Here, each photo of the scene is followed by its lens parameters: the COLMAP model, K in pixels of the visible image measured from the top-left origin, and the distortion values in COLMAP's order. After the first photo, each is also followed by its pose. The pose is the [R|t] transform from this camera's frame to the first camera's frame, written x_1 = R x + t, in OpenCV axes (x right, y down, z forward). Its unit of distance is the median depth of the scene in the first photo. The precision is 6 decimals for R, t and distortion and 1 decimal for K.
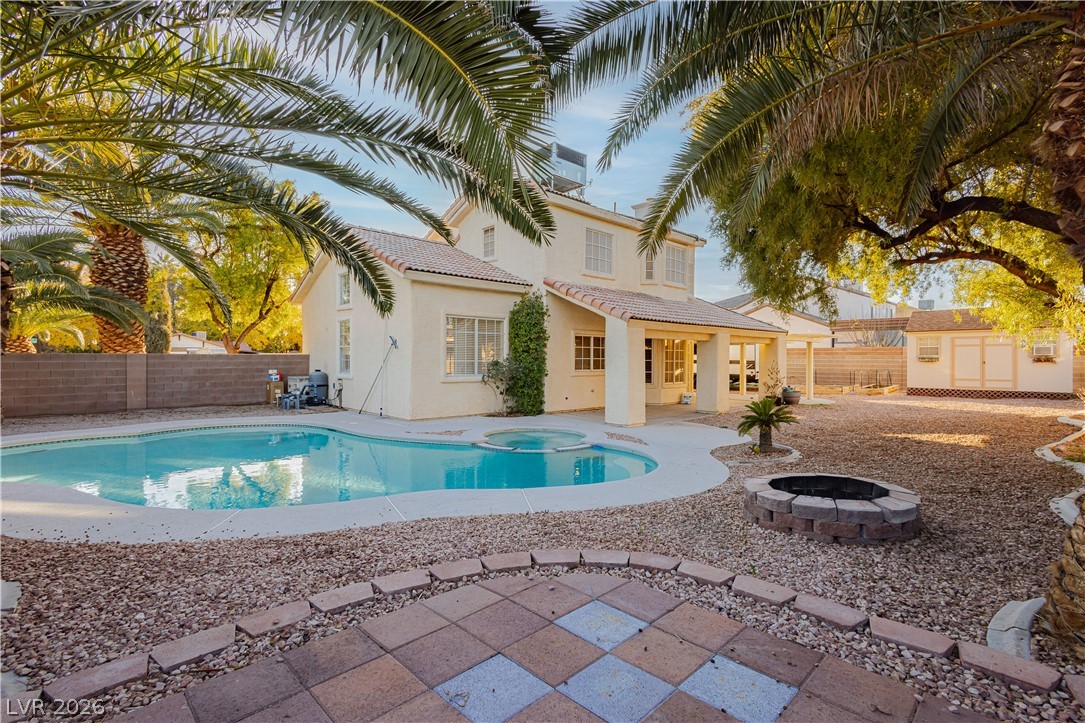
lens RADIAL K [[505.0, 0, 540.2], [0, 505.0, 363.3], [0, 0, 1]] dist [-0.000819, -0.000135]
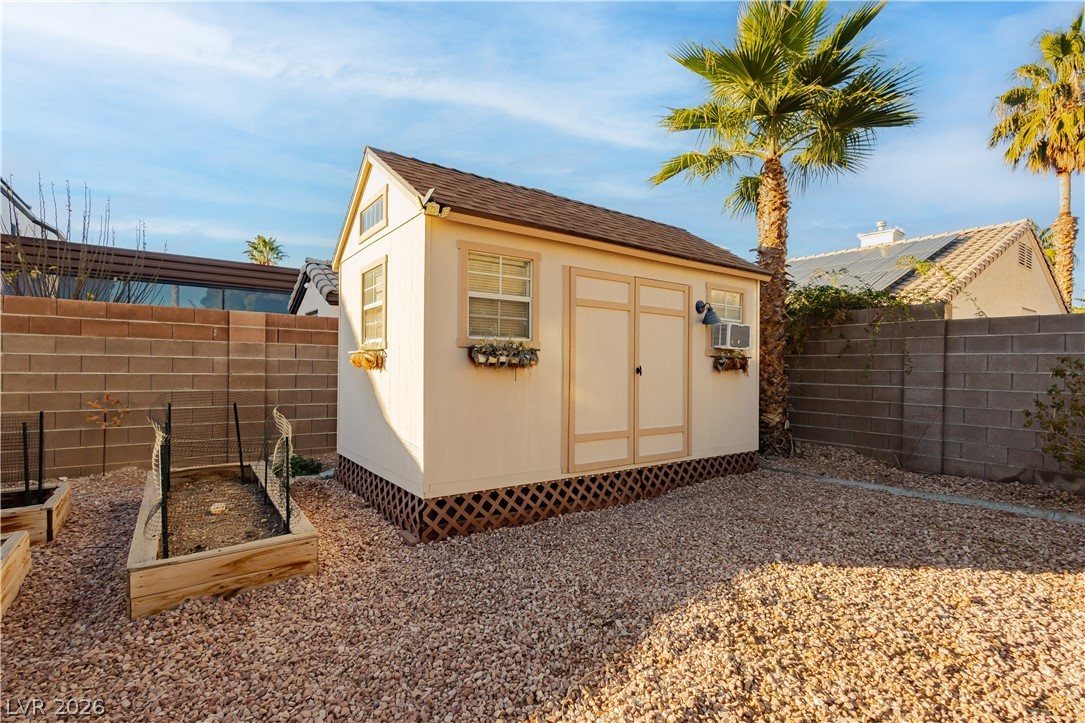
lens RADIAL K [[505.0, 0, 543.9], [0, 505.0, 365.9], [0, 0, 1]] dist [-0.000819, -0.000135]
pose [[0.129610, 0.001507, 0.991564, 0.417054], [-0.006158, 0.999981, -0.000715, -0.002659], [-0.991546, -0.006013, 0.129617, 0.713051]]
